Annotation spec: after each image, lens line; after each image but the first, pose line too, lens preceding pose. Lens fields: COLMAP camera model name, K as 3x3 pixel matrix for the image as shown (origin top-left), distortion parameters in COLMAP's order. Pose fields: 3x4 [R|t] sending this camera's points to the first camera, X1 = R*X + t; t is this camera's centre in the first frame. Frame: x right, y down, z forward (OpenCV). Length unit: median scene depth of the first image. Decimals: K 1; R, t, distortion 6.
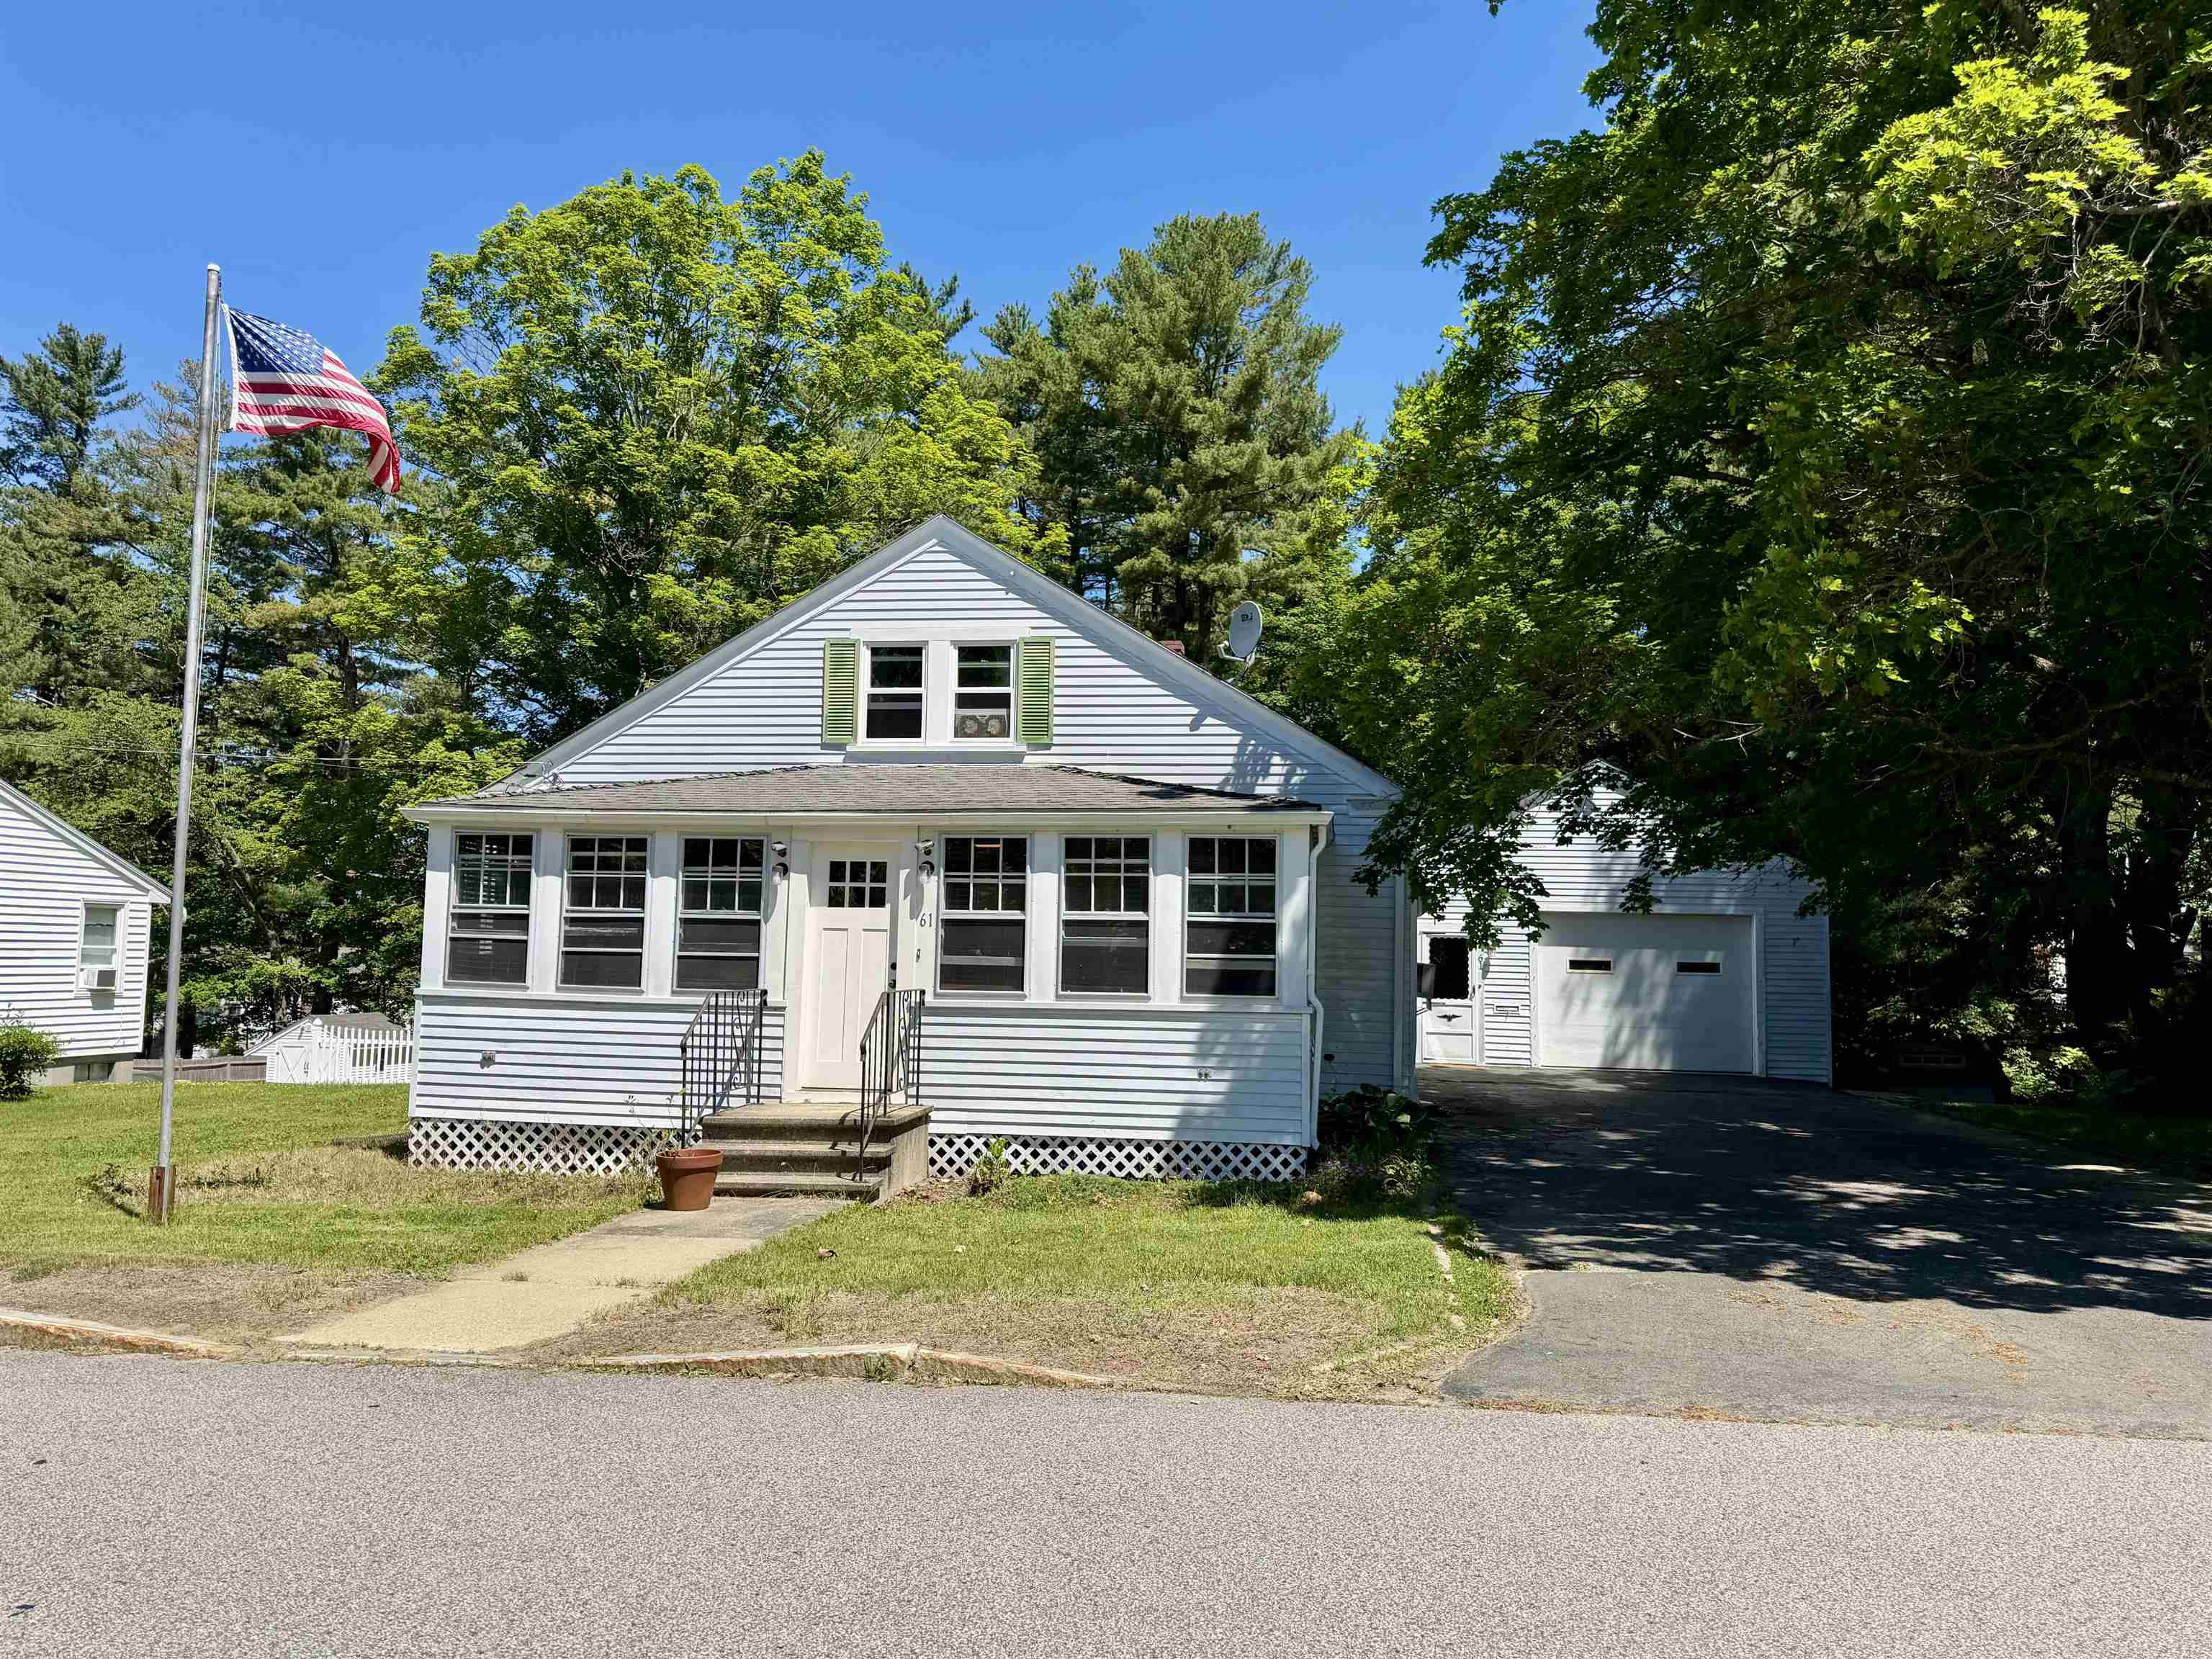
lens RADIAL K [[1582.2, 0, 1109.6], [0, 1582.2, 825.8], [0, 0, 1]] dist [0.069394, 0.001657]
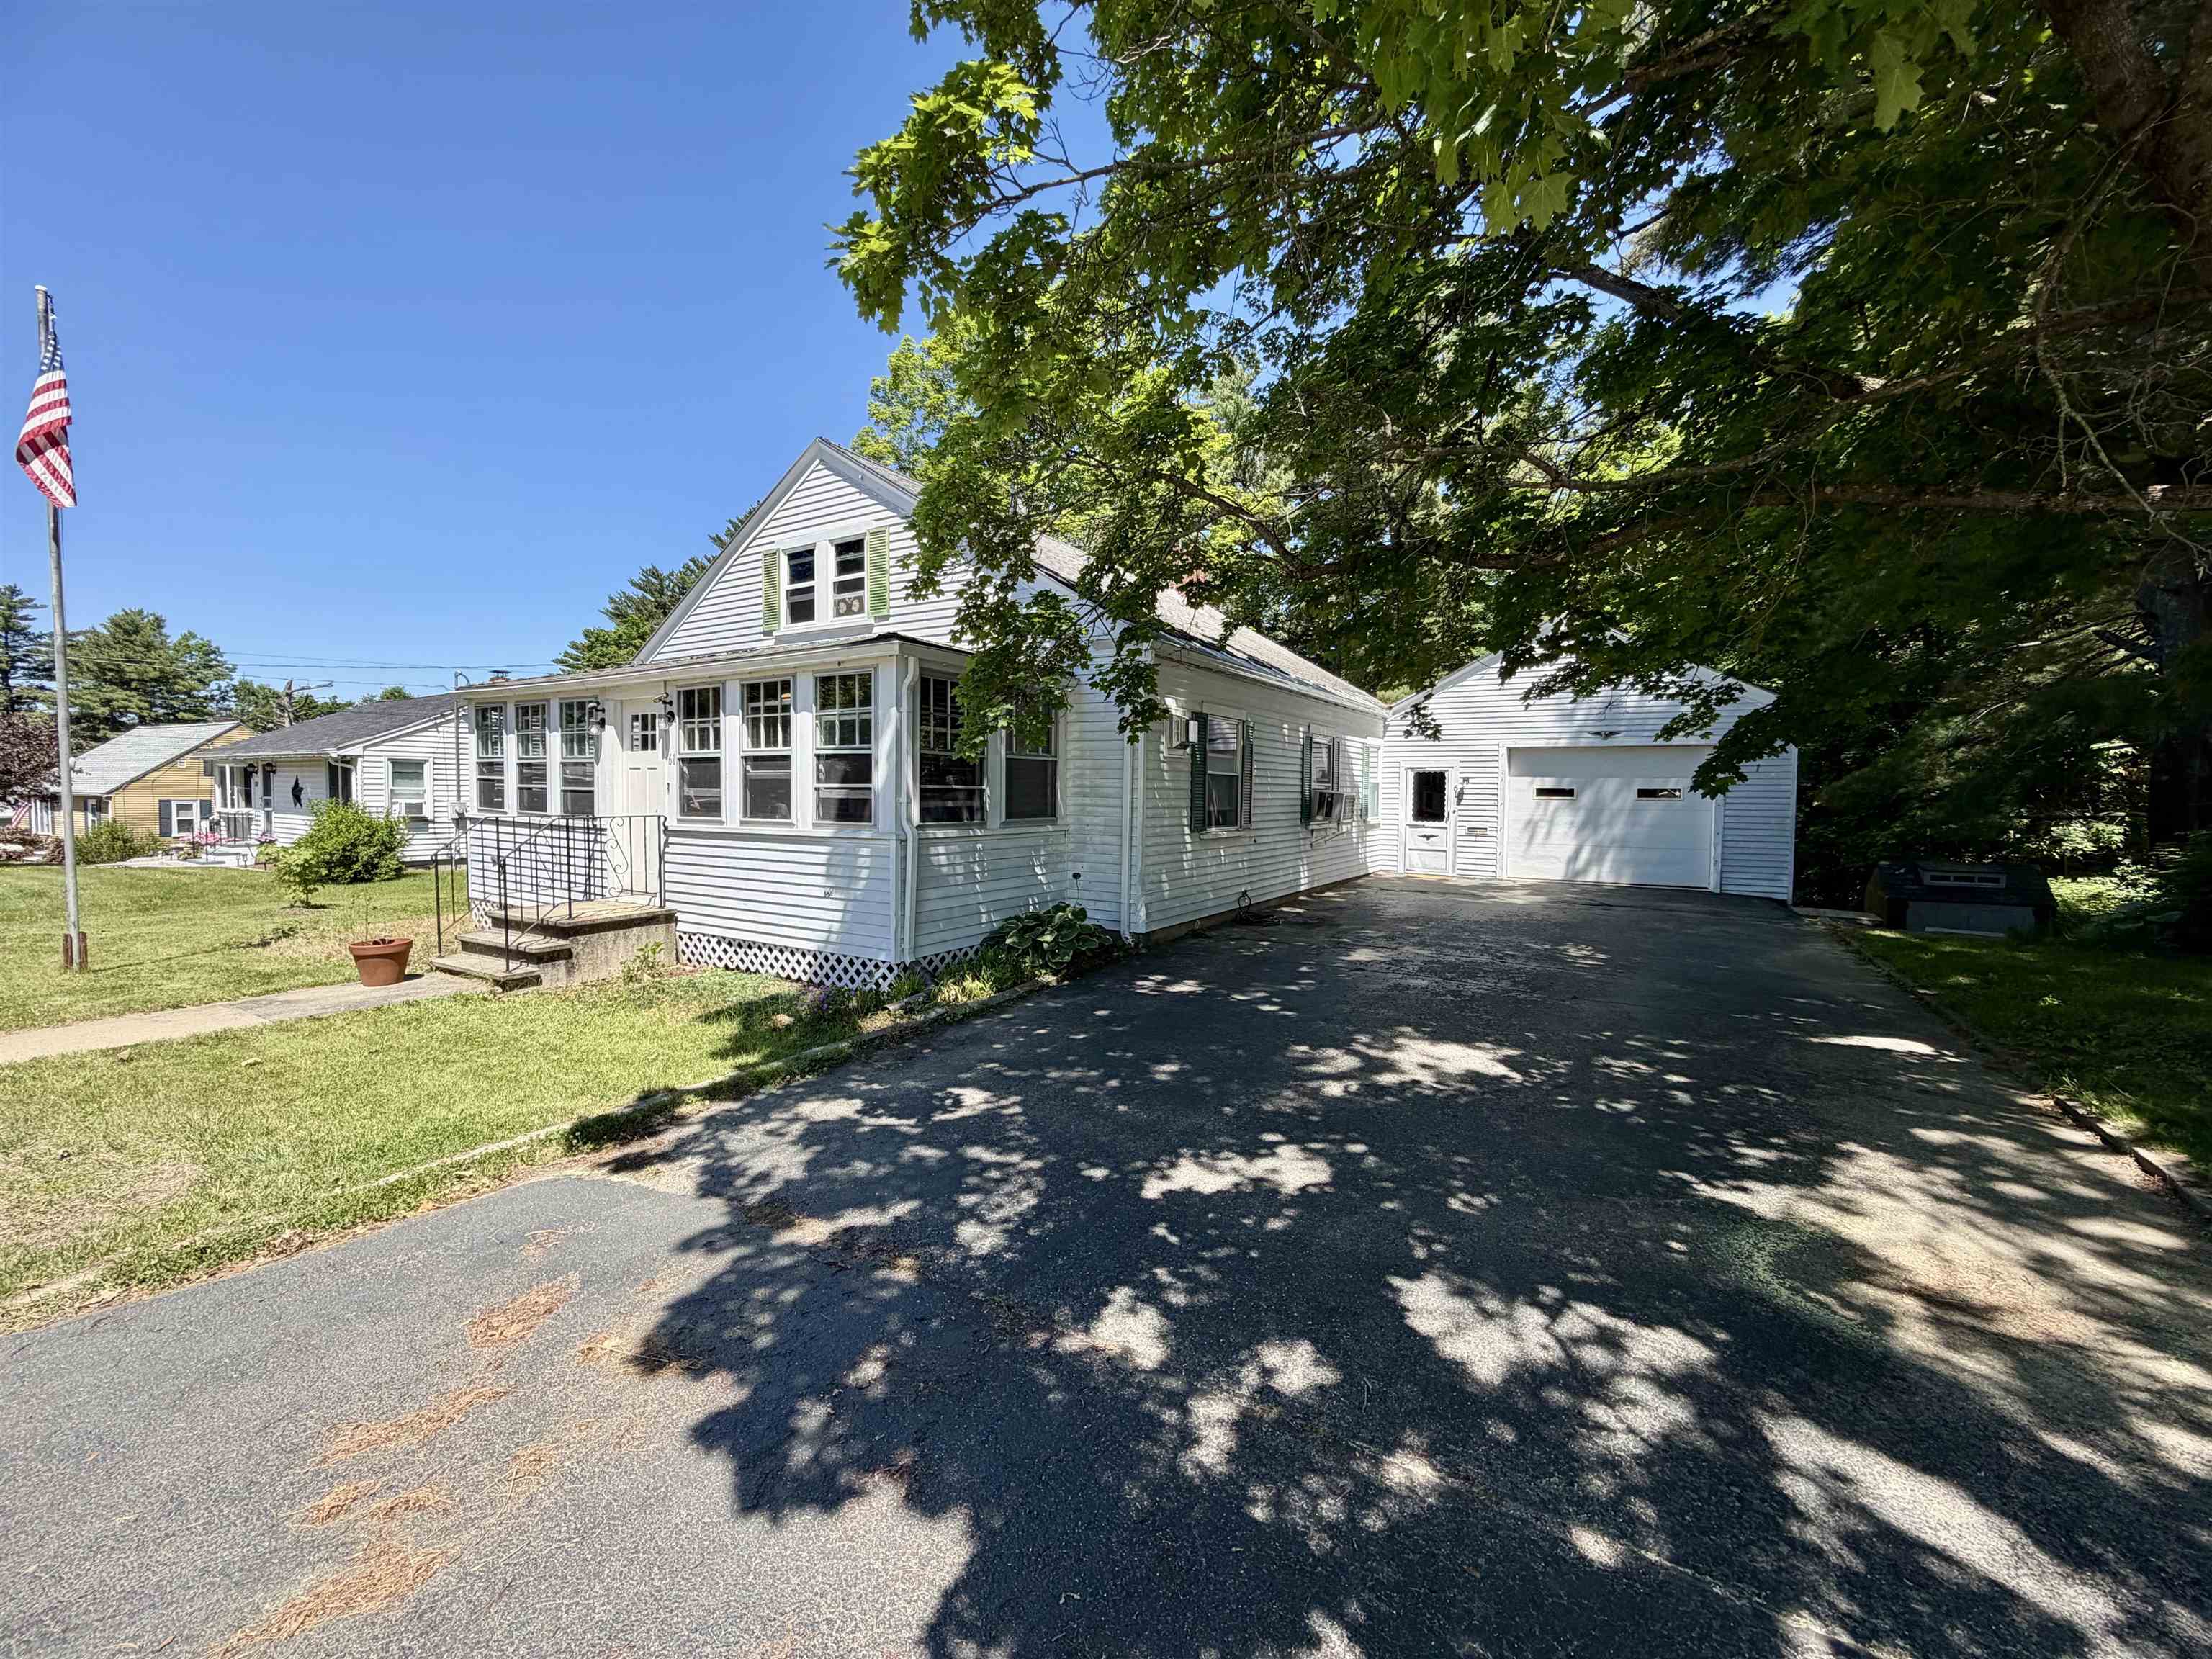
lens RADIAL K [[882.7, 0, 1101.2], [0, 882.7, 836.4], [0, 0, 1]] dist [0.000077, 0.000413]
pose [[0.914034, 0.012071, -0.405458, 0.391284], [0.040709, 0.991781, 0.121298, 0.041488], [0.403590, -0.127376, 0.906030, 0.427223]]
